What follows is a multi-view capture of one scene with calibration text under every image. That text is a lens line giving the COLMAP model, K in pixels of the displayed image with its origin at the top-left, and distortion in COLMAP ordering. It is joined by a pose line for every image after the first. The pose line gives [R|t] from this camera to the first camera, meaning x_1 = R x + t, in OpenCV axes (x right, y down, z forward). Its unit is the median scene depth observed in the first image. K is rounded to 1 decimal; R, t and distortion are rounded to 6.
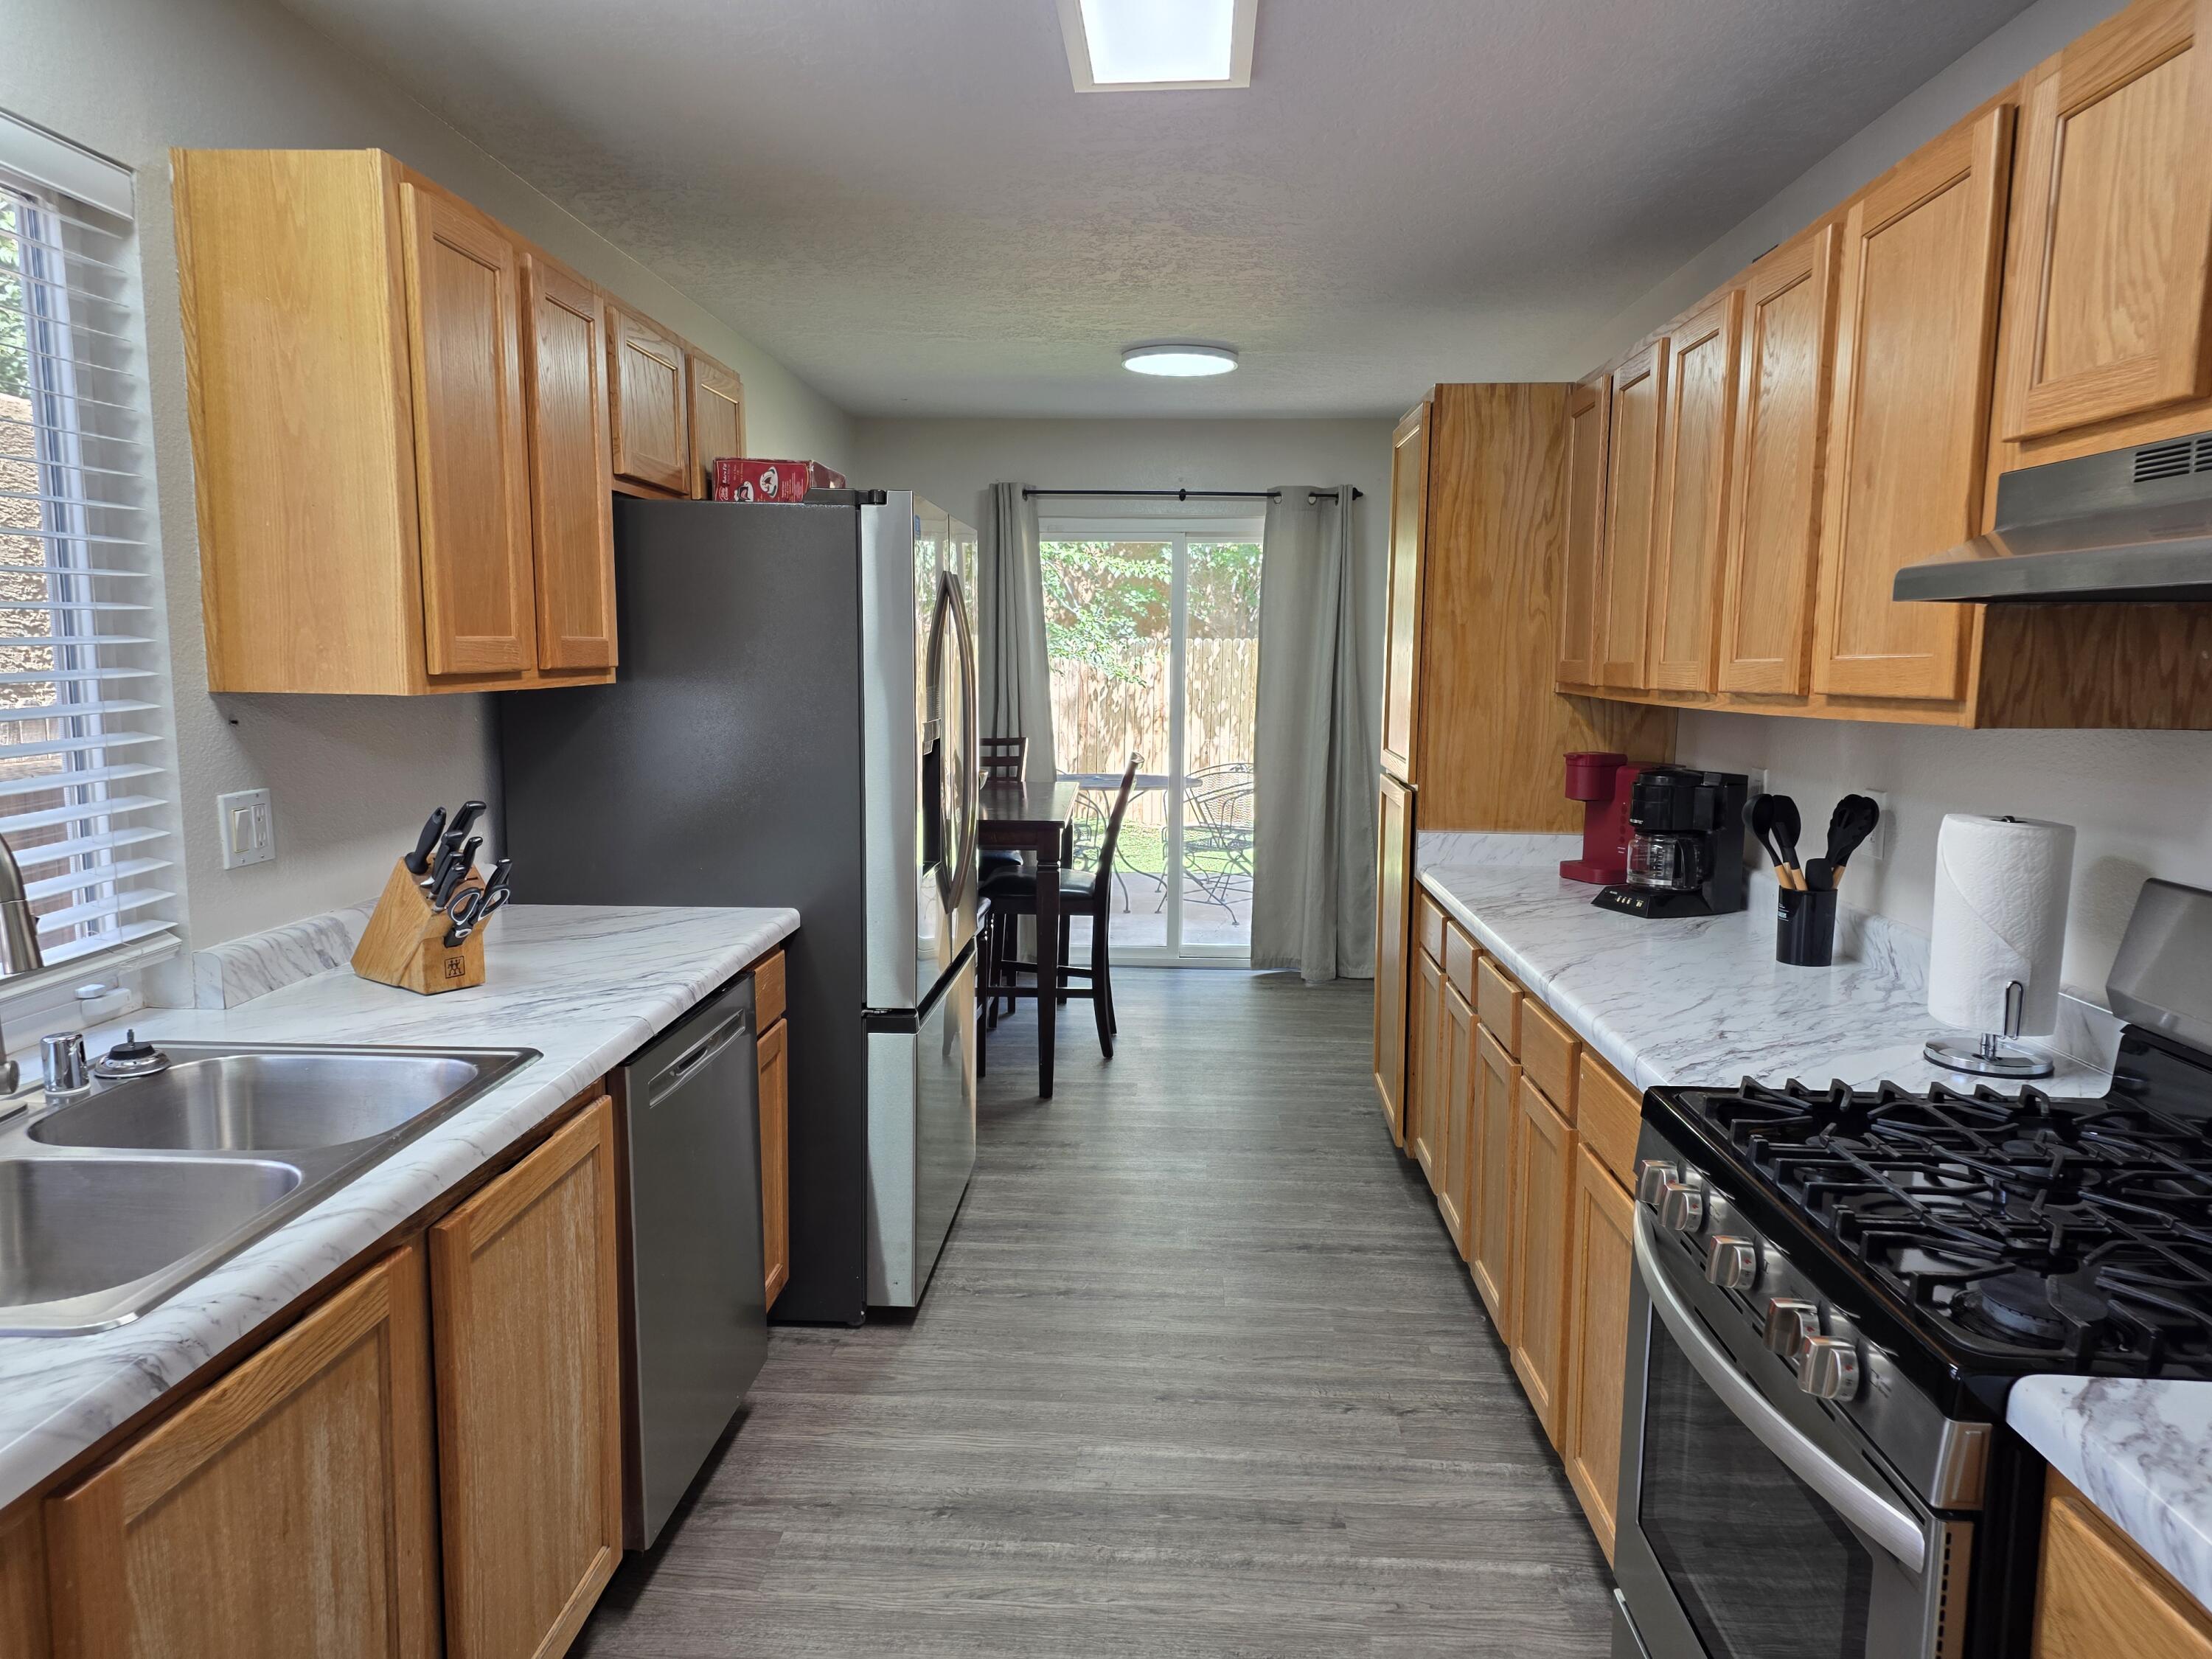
lens RADIAL K [[1423.9, 0, 1106.0], [0, 1423.9, 829.5], [0, 0, 1]] dist [0.057564, -0.072191]
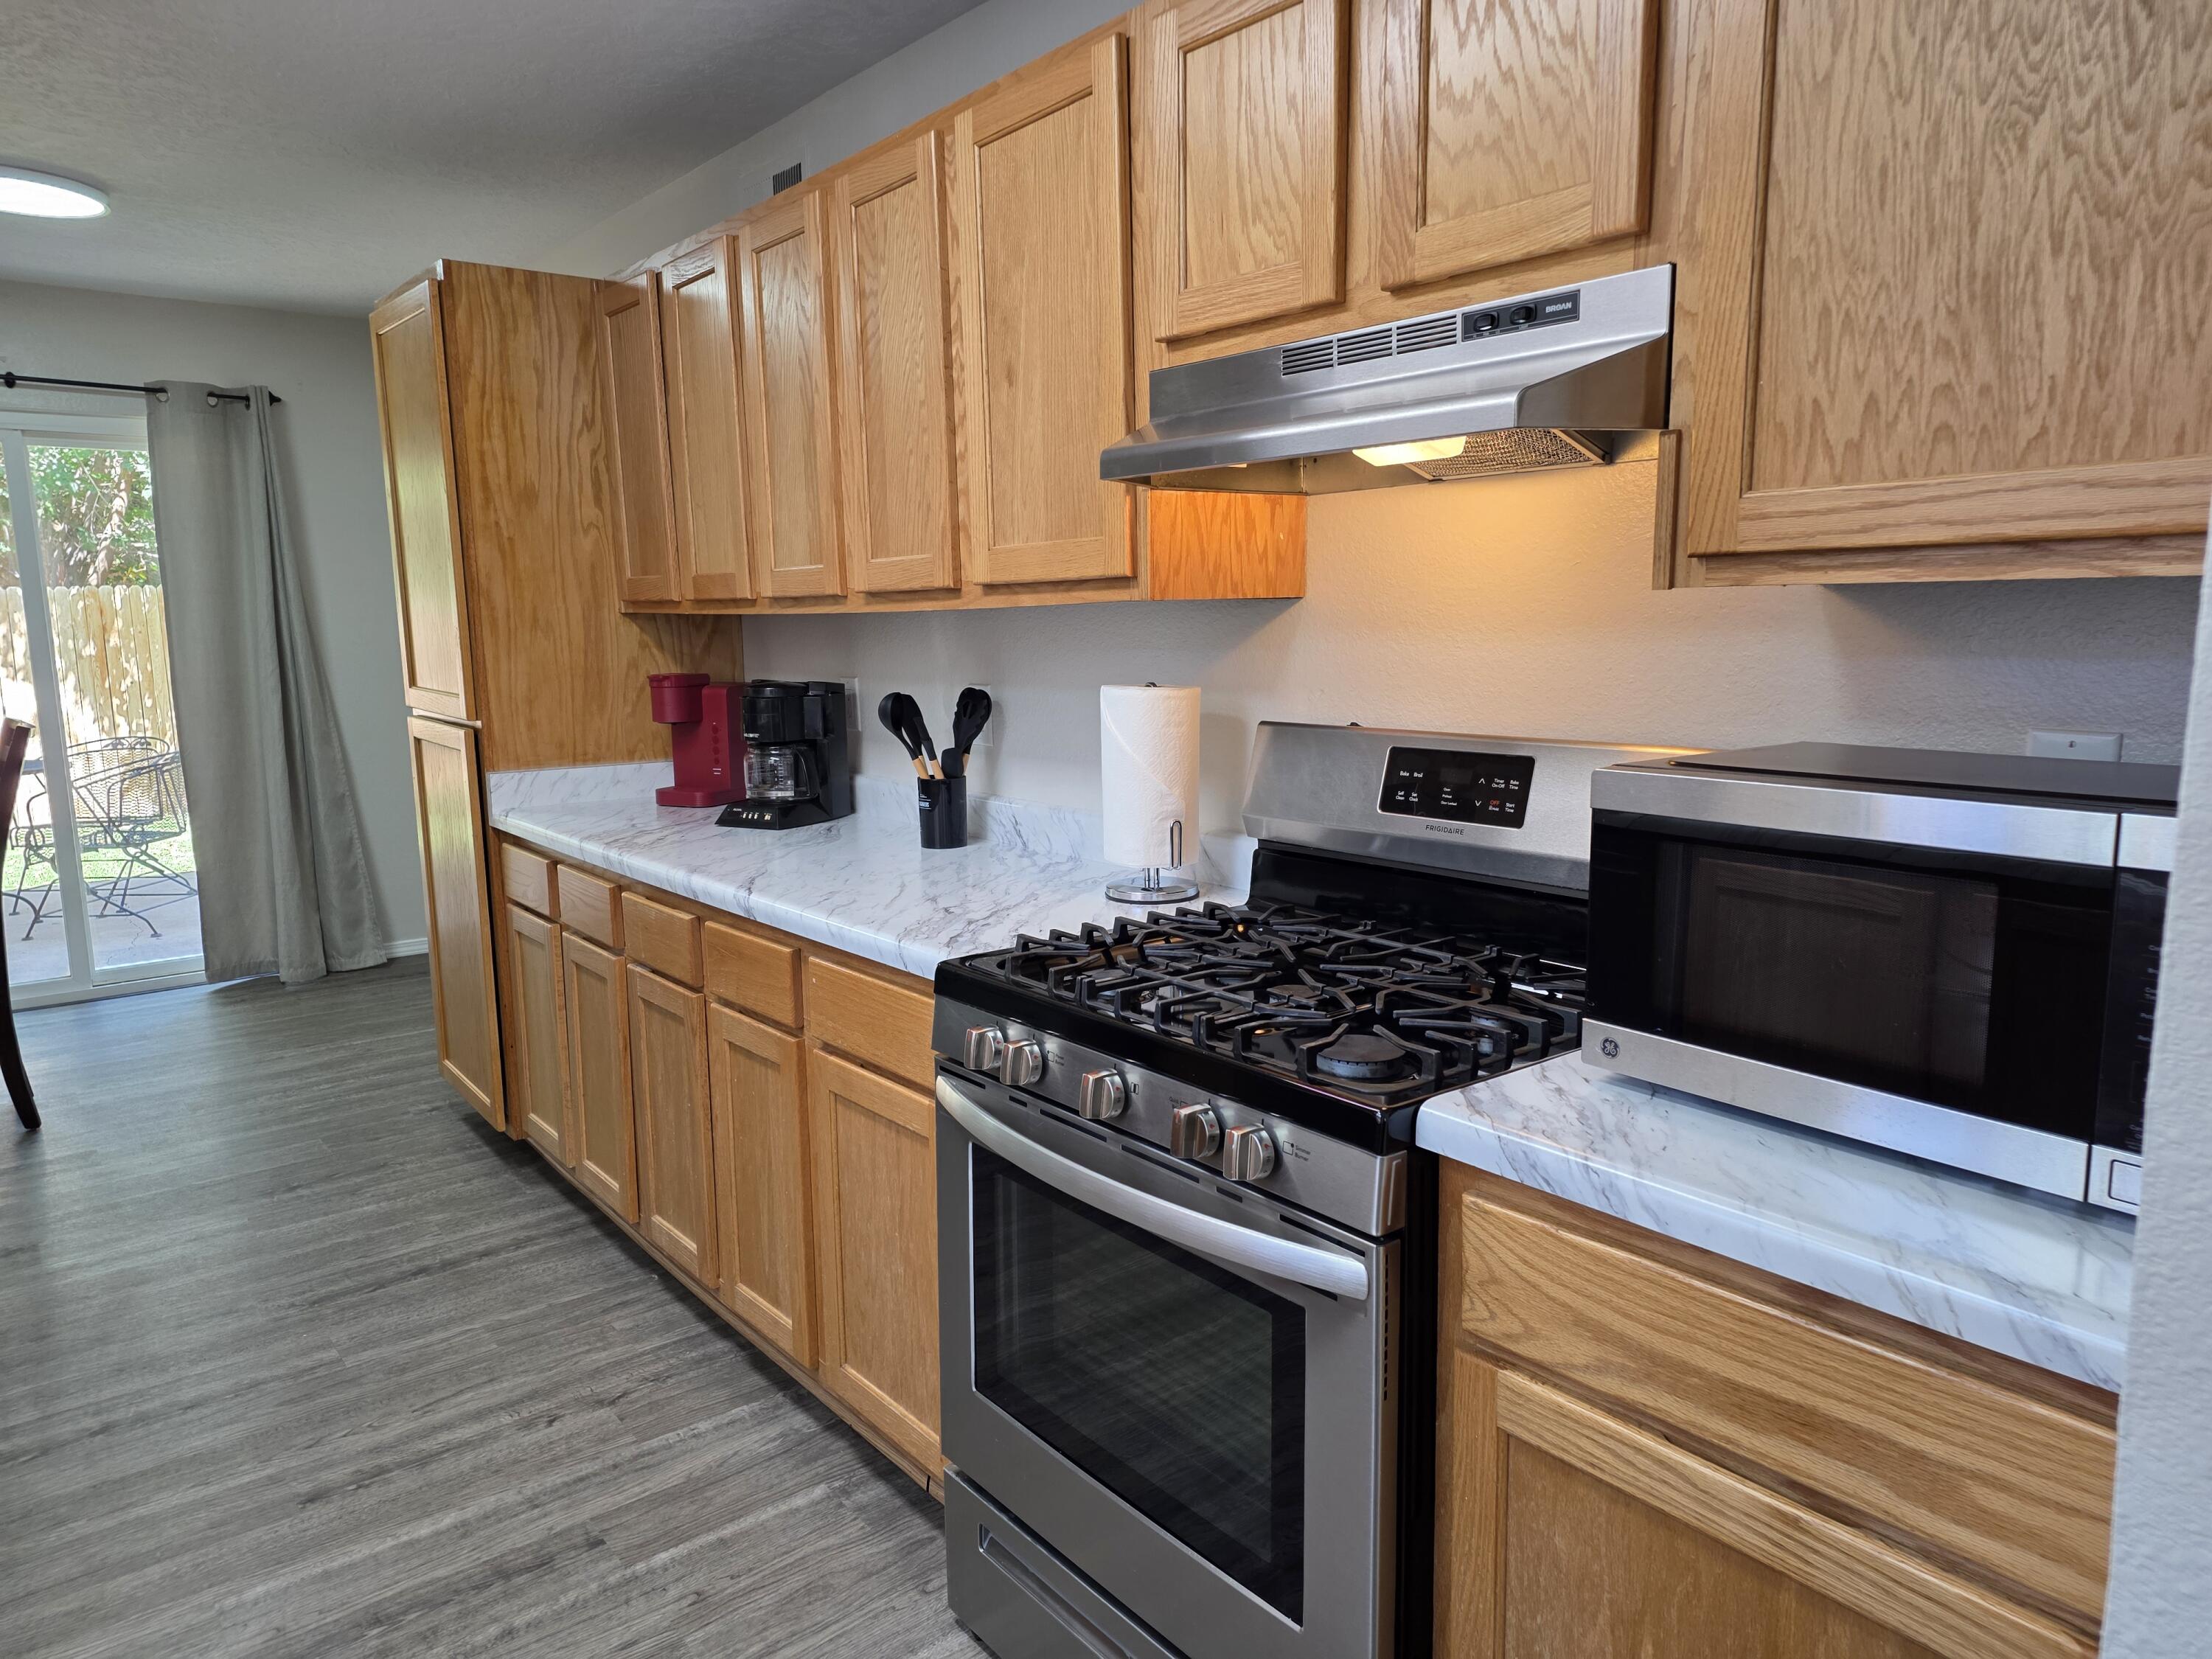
lens RADIAL K [[1440.9, 0, 1106.0], [0, 1440.9, 829.5], [0, 0, 1]] dist [0.043405, -0.030219]
pose [[0.748755, -0.115103, 0.652777, -0.098429], [0.097290, 0.993226, 0.063540, 0.018582], [-0.655668, 0.015933, 0.754881, 0.086784]]
